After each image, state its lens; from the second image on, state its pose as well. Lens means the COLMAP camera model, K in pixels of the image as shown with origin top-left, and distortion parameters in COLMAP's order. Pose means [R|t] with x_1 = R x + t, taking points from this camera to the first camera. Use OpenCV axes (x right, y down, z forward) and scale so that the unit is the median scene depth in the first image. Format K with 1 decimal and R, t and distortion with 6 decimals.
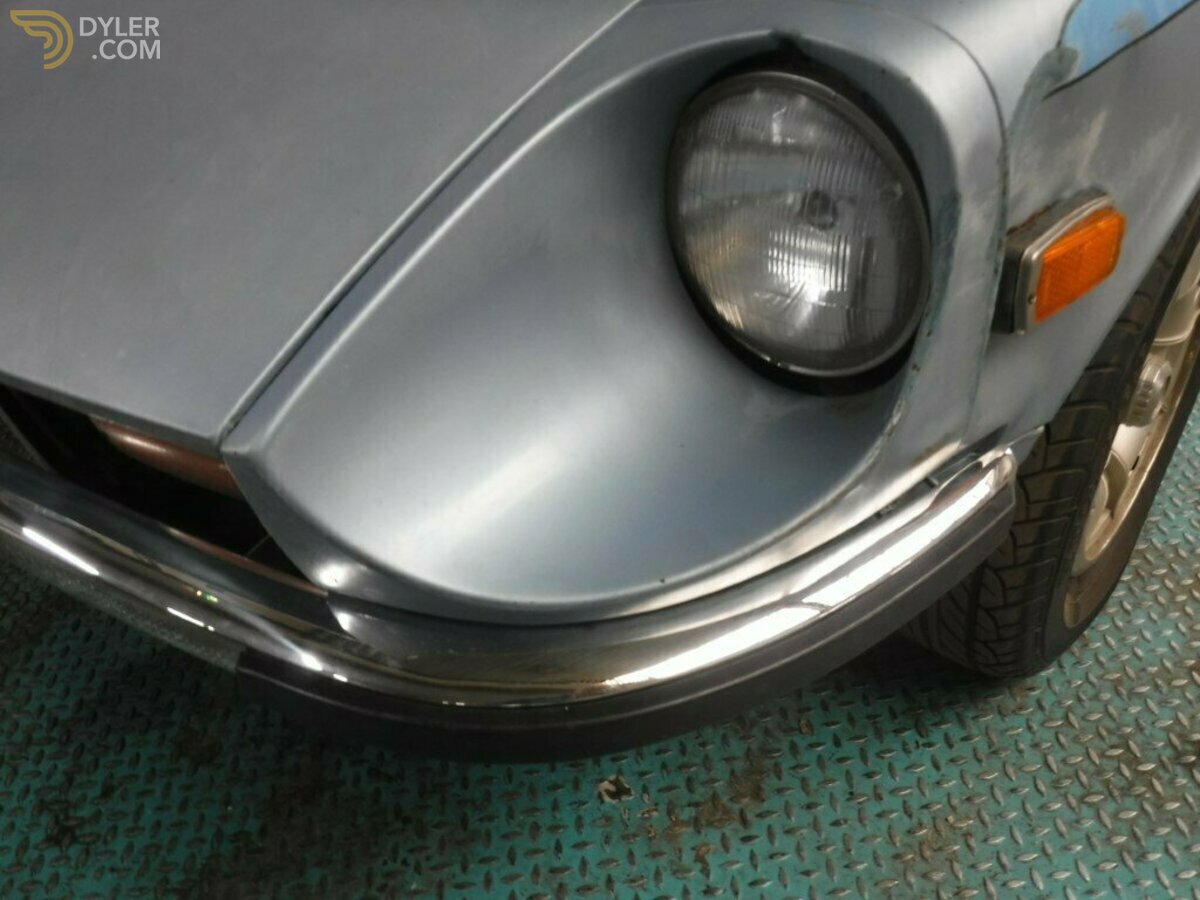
lens RADIAL K [[995.6, 0, 612.4], [0, 995.6, 469.7], [0, 0, 1]] dist [-0.101222, 0.054875]
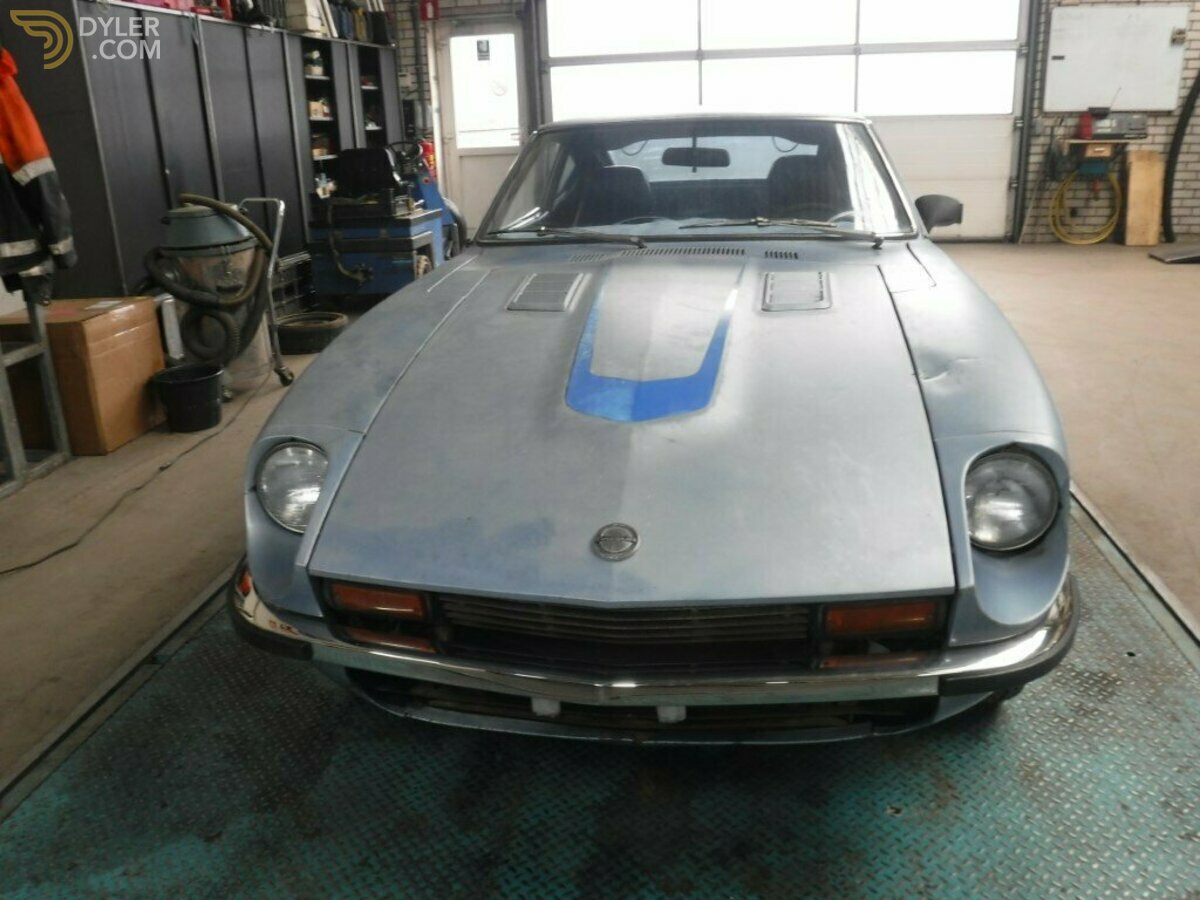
lens RADIAL K [[995.6, 0, 601.3], [0, 995.6, 458.8], [0, 0, 1]] dist [-0.101222, 0.054875]
pose [[0.863542, -0.135285, 0.485792, -1.355785], [0.297828, 0.914204, -0.274826, 0.056538], [-0.406933, 0.382006, 0.829745, -0.605137]]
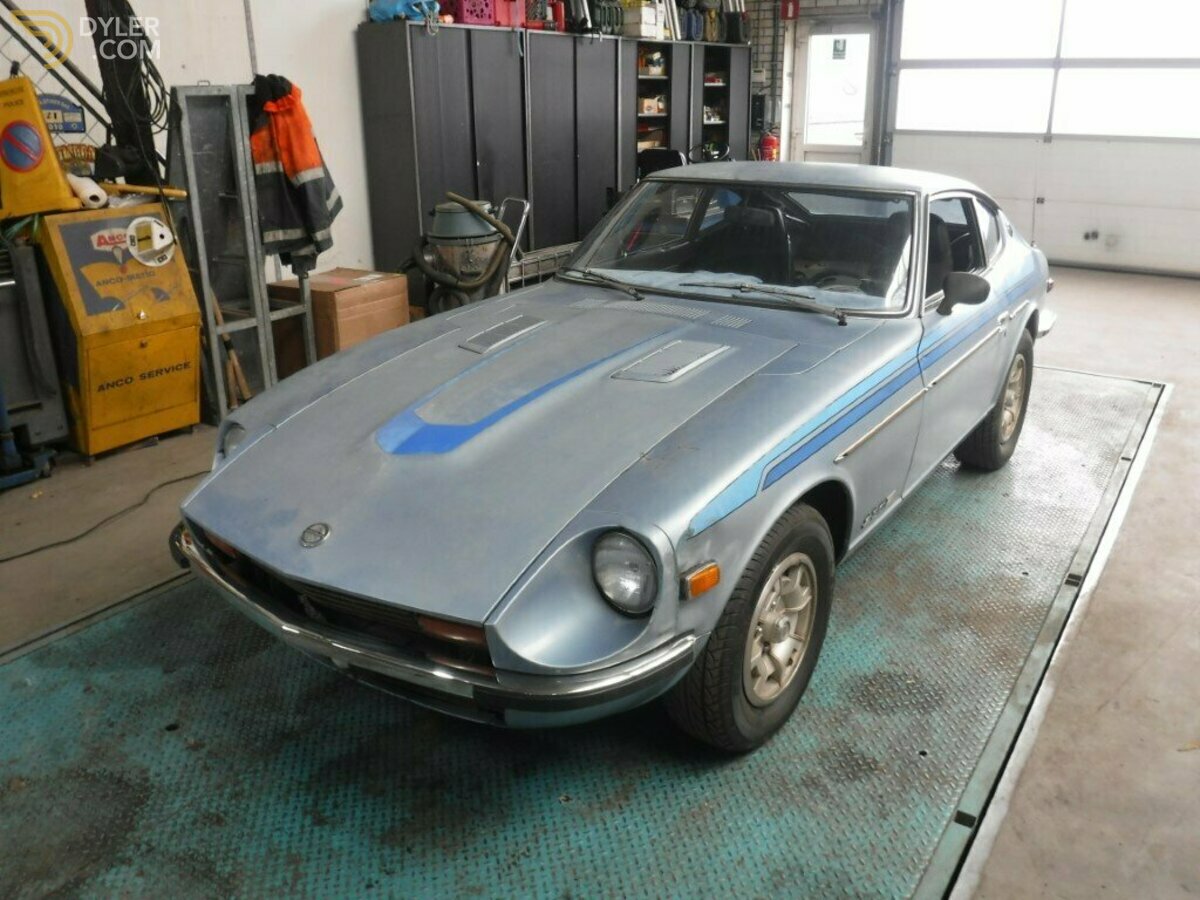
lens RADIAL K [[995.6, 0, 606.1], [0, 995.6, 449.2], [0, 0, 1]] dist [-0.101222, 0.054875]
pose [[0.995980, 0.023759, 0.086363, -0.128636], [0.004659, 0.949132, -0.314845, 0.283382], [-0.089451, 0.313981, 0.945206, -1.529236]]
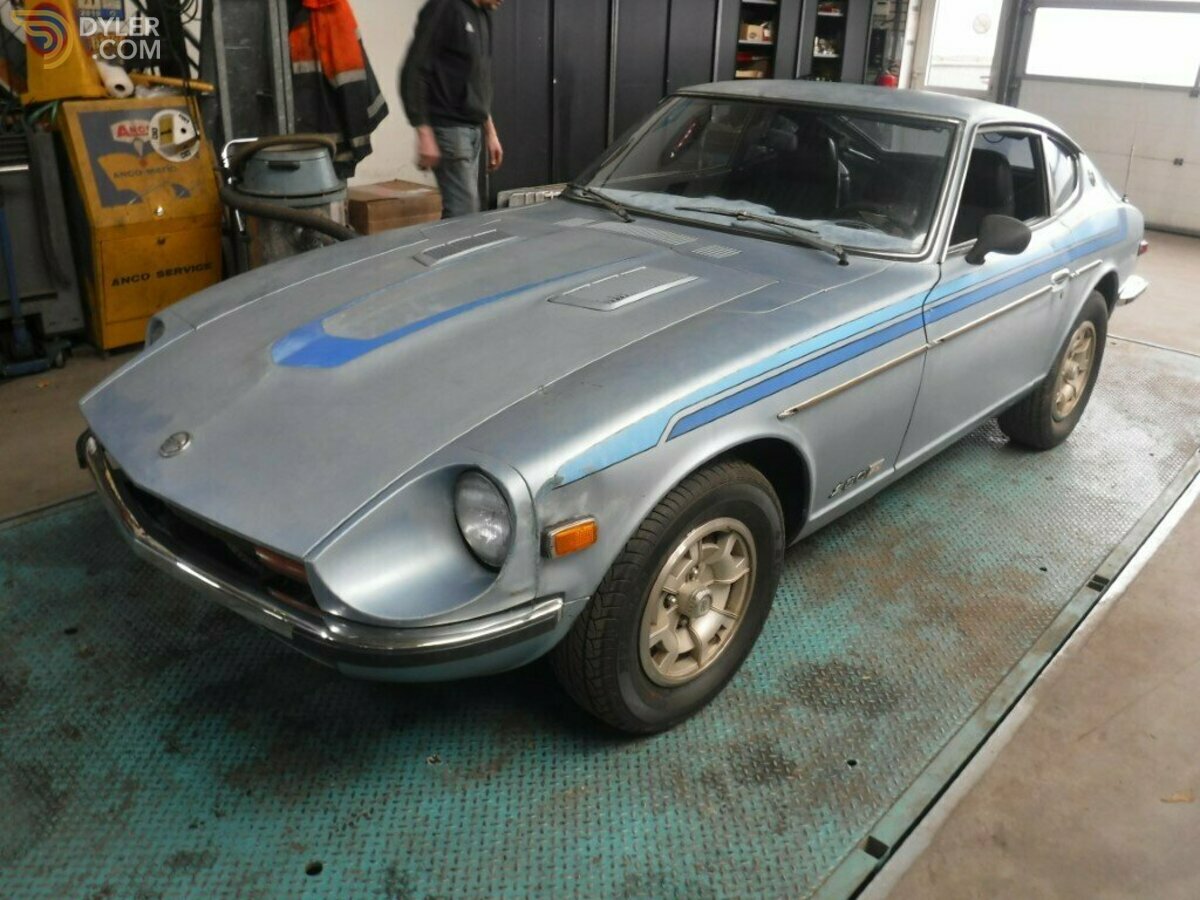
lens RADIAL K [[995.6, 0, 605.6], [0, 995.6, 451.9], [0, 0, 1]] dist [-0.101222, 0.054875]
pose [[0.993144, 0.113276, -0.028869, 0.369343], [-0.116896, 0.961261, -0.249624, 0.179118], [-0.000526, 0.251287, 0.967912, -1.262148]]
